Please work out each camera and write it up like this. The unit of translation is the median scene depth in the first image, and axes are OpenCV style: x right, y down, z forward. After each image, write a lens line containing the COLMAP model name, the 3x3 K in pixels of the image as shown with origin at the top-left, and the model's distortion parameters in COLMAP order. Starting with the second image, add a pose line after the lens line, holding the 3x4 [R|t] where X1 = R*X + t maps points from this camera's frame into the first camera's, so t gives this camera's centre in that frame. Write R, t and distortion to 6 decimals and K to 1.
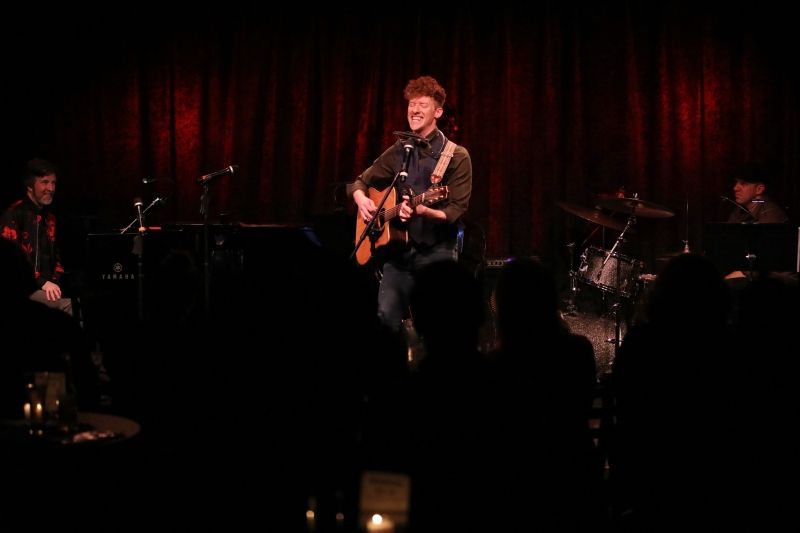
lens RADIAL K [[3800.1, 0, 421.0], [0, 3800.1, 239.0], [0, 0, 1]] dist [0.744656, 0.000000]
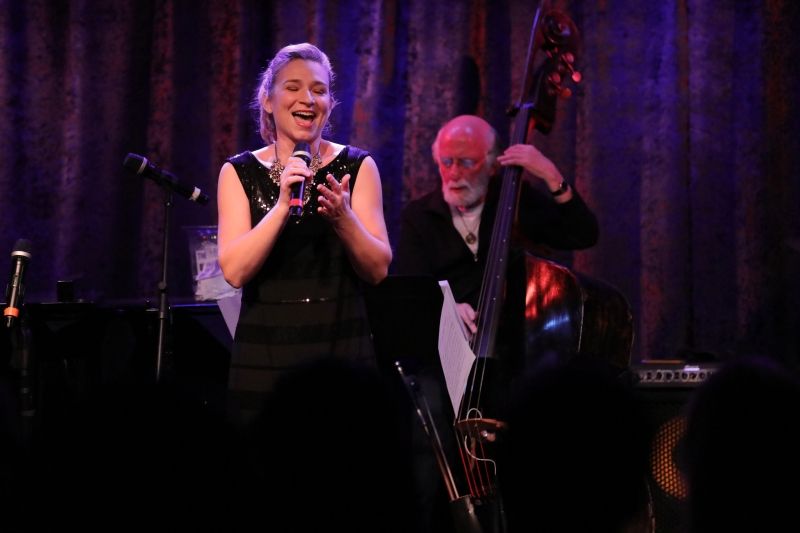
lens RADIAL K [[4405.9, 0, 411.4], [0, 4405.9, 258.8], [0, 0, 1]] dist [1.492160, 0.000000]
pose [[0.999832, -0.017827, -0.004222, -0.007659], [0.017743, 0.999658, -0.019229, 0.001990], [0.004564, 0.019150, 0.999806, 0.463484]]
